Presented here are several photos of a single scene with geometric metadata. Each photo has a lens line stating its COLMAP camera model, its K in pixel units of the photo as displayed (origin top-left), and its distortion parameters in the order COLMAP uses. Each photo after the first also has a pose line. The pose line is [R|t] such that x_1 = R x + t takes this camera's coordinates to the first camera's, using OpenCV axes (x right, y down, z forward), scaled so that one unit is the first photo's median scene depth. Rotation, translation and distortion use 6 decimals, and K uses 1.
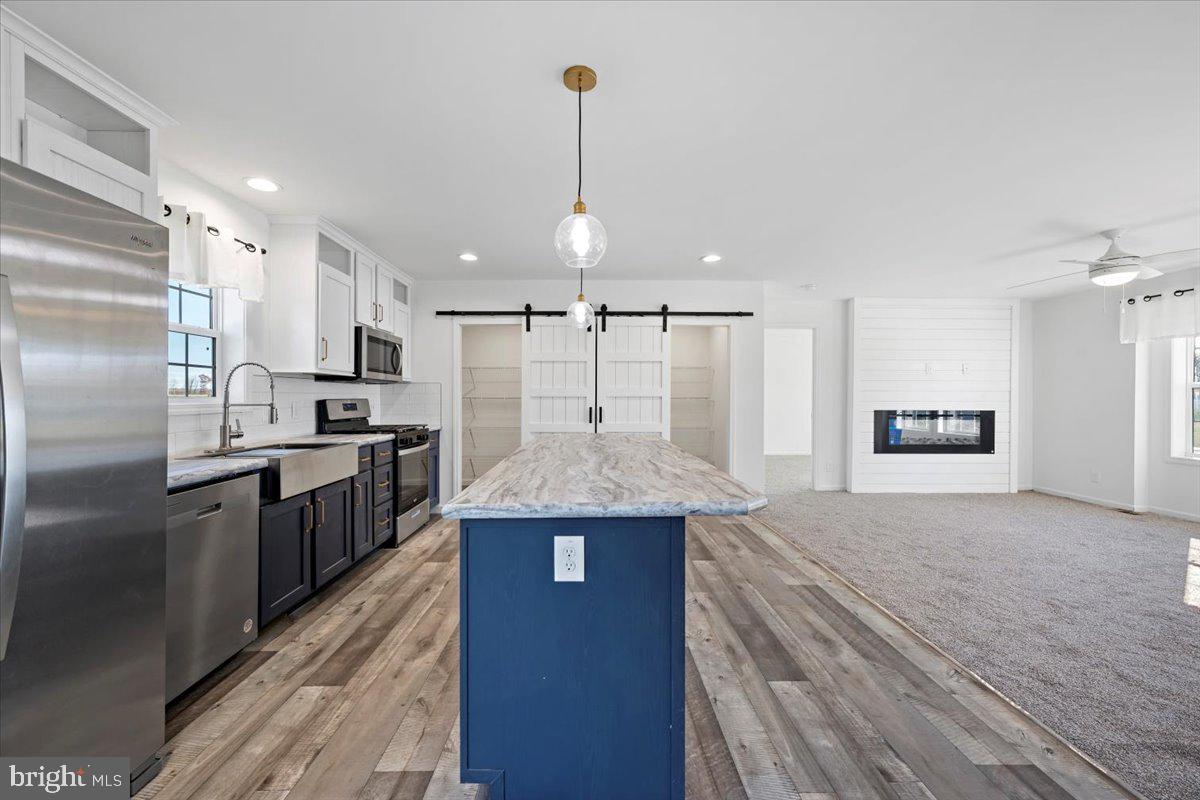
lens RADIAL K [[488.6, 0, 595.9], [0, 488.6, 399.5], [0, 0, 1]] dist [-0.003750, 0.002173]
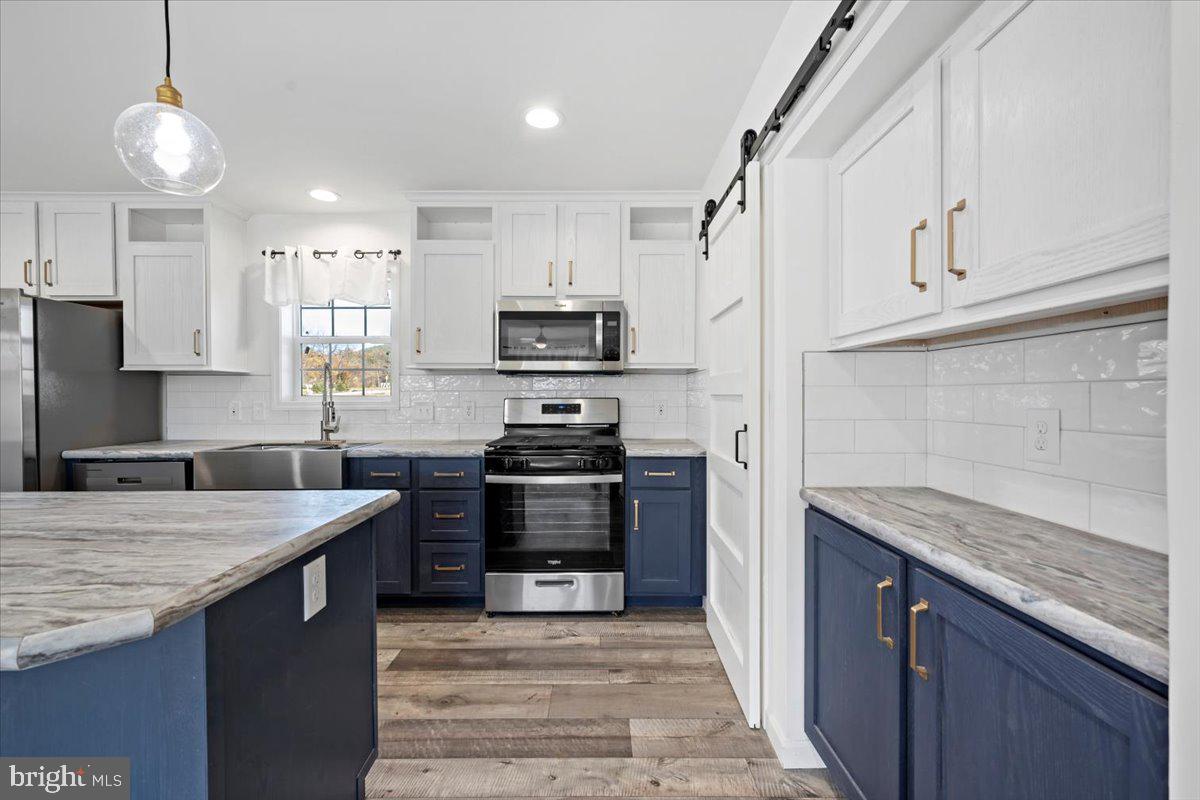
lens RADIAL K [[488.6, 0, 601.0], [0, 488.6, 407.0], [0, 0, 1]] dist [-0.003750, 0.002173]
pose [[-0.007991, 0.020720, -0.999753, 0.305034], [-0.001542, 0.999784, 0.020733, -0.004399], [0.999967, 0.001708, -0.007958, 1.322949]]
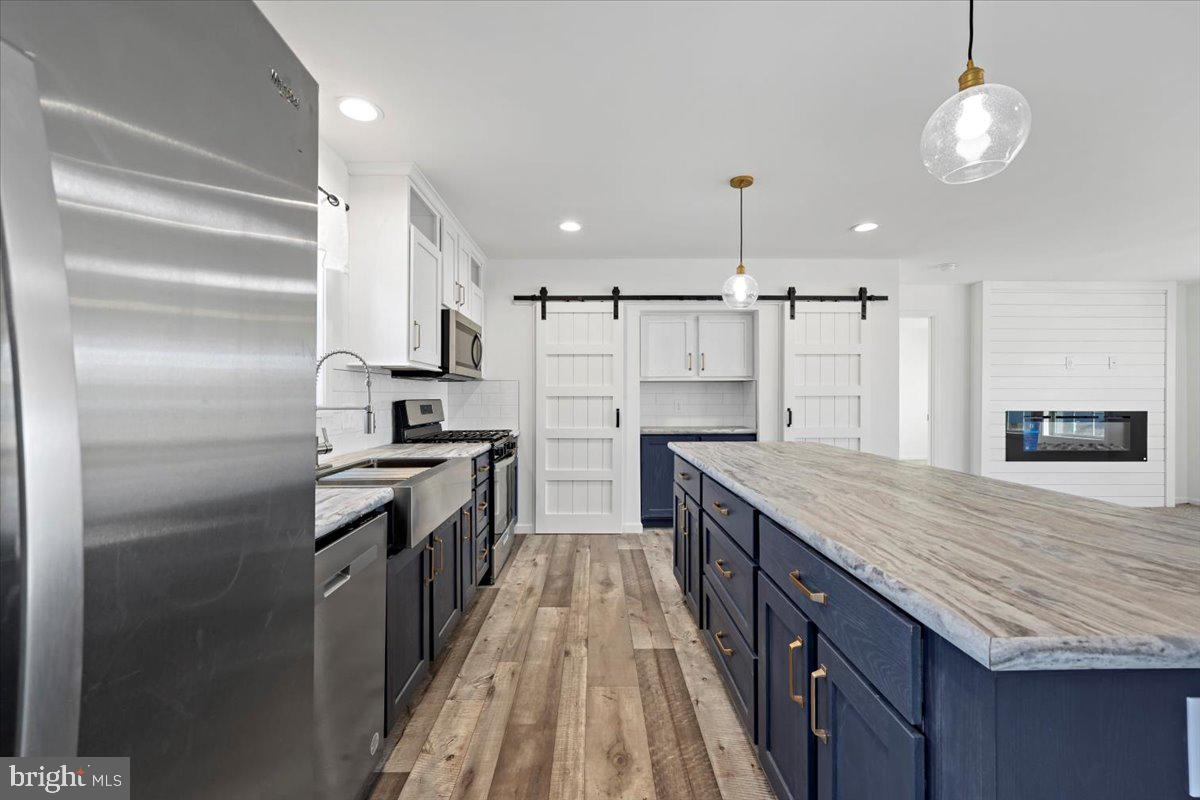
lens RADIAL K [[498.5, 0, 601.2], [0, 498.5, 393.8], [0, 0, 1]] dist [0.001227, -0.000197]
pose [[0.999991, -0.001300, -0.004092, -0.256323], [0.001266, 0.999965, -0.008245, -0.003919], [0.004103, 0.008239, 0.999958, 0.202711]]
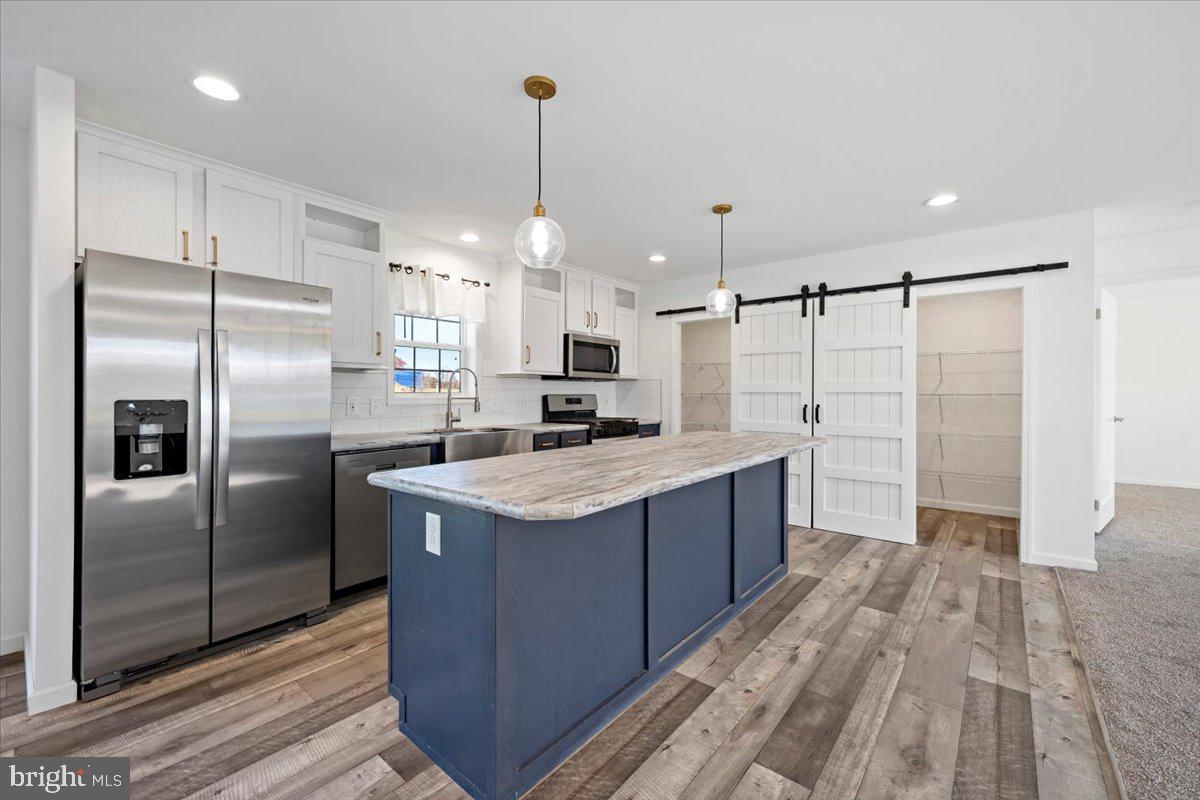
lens RADIAL K [[488.6, 0, 599.7], [0, 488.6, 399.7], [0, 0, 1]] dist [-0.003750, 0.002173]
pose [[0.761793, 0.009101, -0.647756, 0.400026], [-0.003847, 0.999947, 0.009525, 0.000368], [0.647809, -0.004764, 0.761788, 0.157670]]
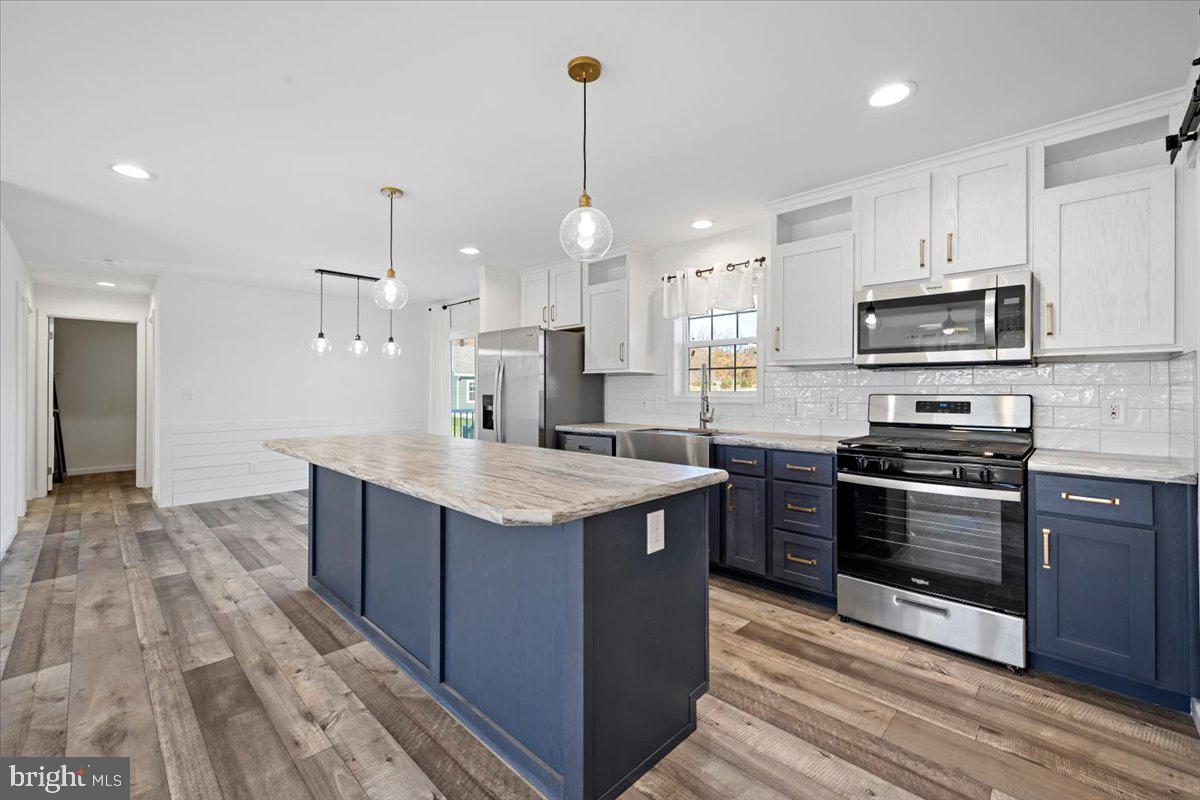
lens RADIAL K [[488.6, 0, 597.2], [0, 488.6, 396.7], [0, 0, 1]] dist [-0.003750, 0.002173]
pose [[-0.703795, 0.003578, -0.710394, 0.333600], [-0.006130, 0.999920, 0.011109, -0.003823], [0.710377, 0.012173, -0.703716, 1.400376]]
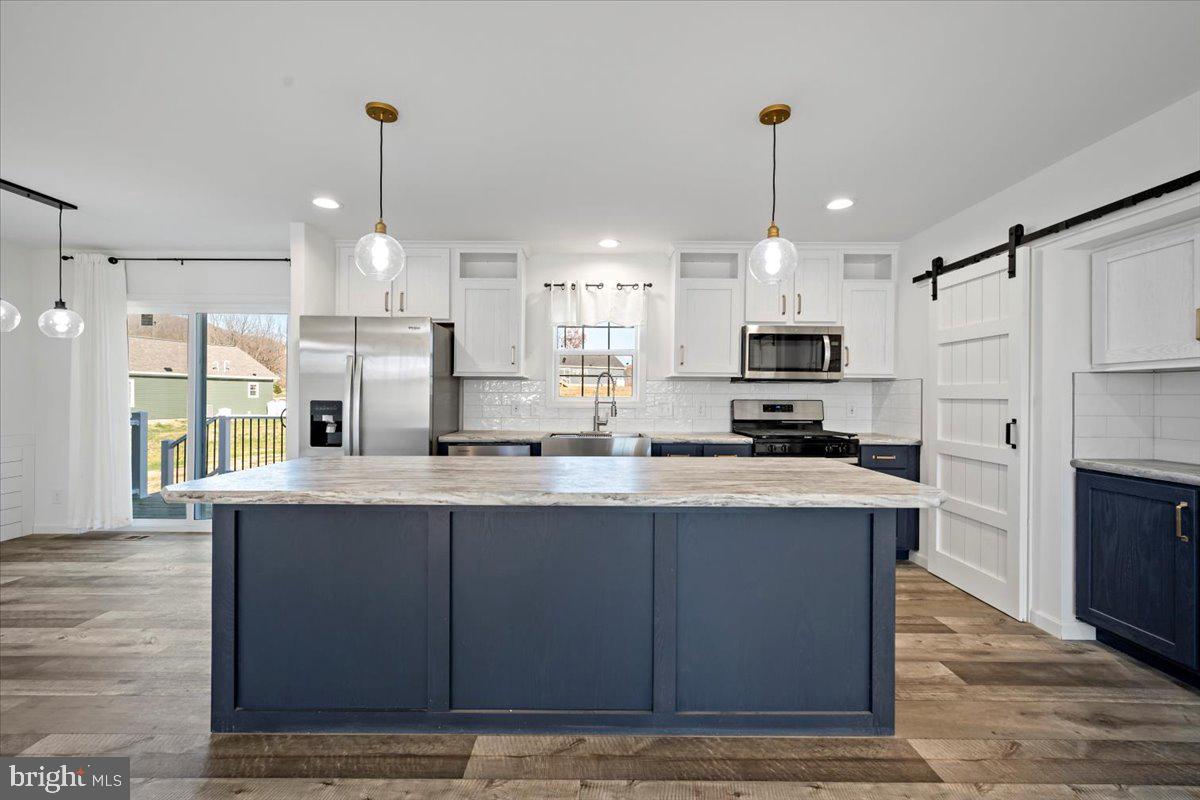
lens RADIAL K [[488.6, 0, 595.8], [0, 488.6, 400.0], [0, 0, 1]] dist [-0.003750, 0.002173]
pose [[-0.018597, 0.006095, -0.999808, 0.577525], [-0.010340, 0.999927, 0.006289, -0.004092], [0.999774, 0.010455, -0.018533, 0.818329]]
